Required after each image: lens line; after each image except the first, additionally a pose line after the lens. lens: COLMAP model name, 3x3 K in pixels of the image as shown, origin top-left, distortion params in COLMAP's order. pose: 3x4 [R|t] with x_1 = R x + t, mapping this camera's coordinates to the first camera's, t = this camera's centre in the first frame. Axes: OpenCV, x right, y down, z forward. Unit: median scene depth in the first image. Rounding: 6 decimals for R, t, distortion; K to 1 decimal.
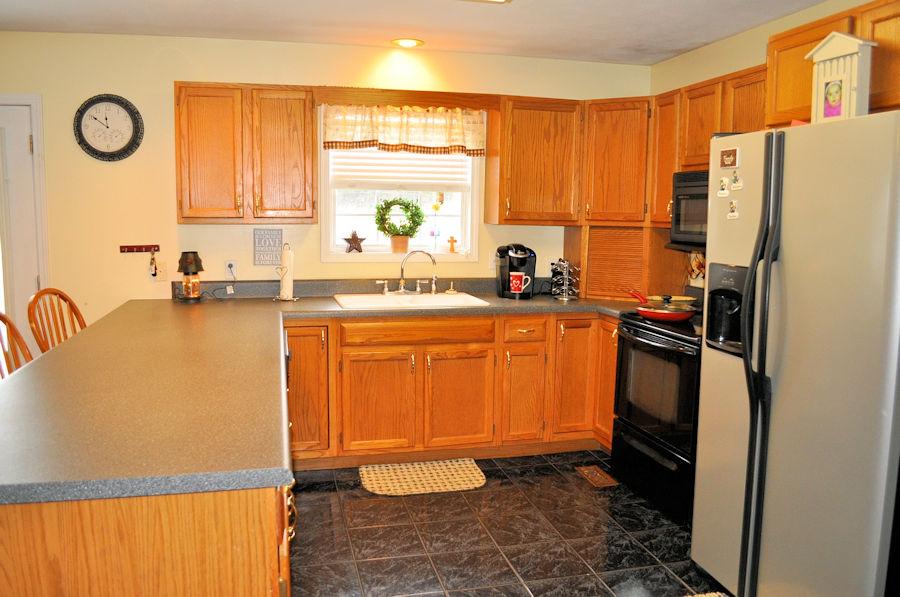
lens RADIAL K [[710.6, 0, 450.0], [0, 710.6, 298.5], [0, 0, 1]] dist [-0.083673, 0.016066]
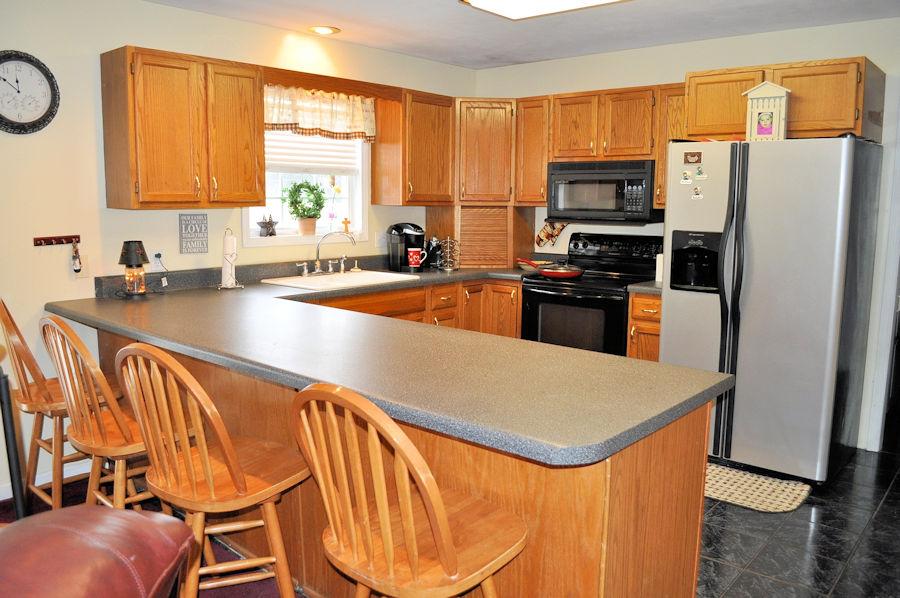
lens RADIAL K [[710.6, 0, 450.0], [0, 710.6, 299.0], [0, 0, 1]] dist [-0.083673, 0.016066]
pose [[0.817900, -0.086139, 0.568876, -0.540446], [0.070689, 0.996283, 0.049225, -0.009237], [-0.571002, -0.000048, 0.820949, 0.054789]]
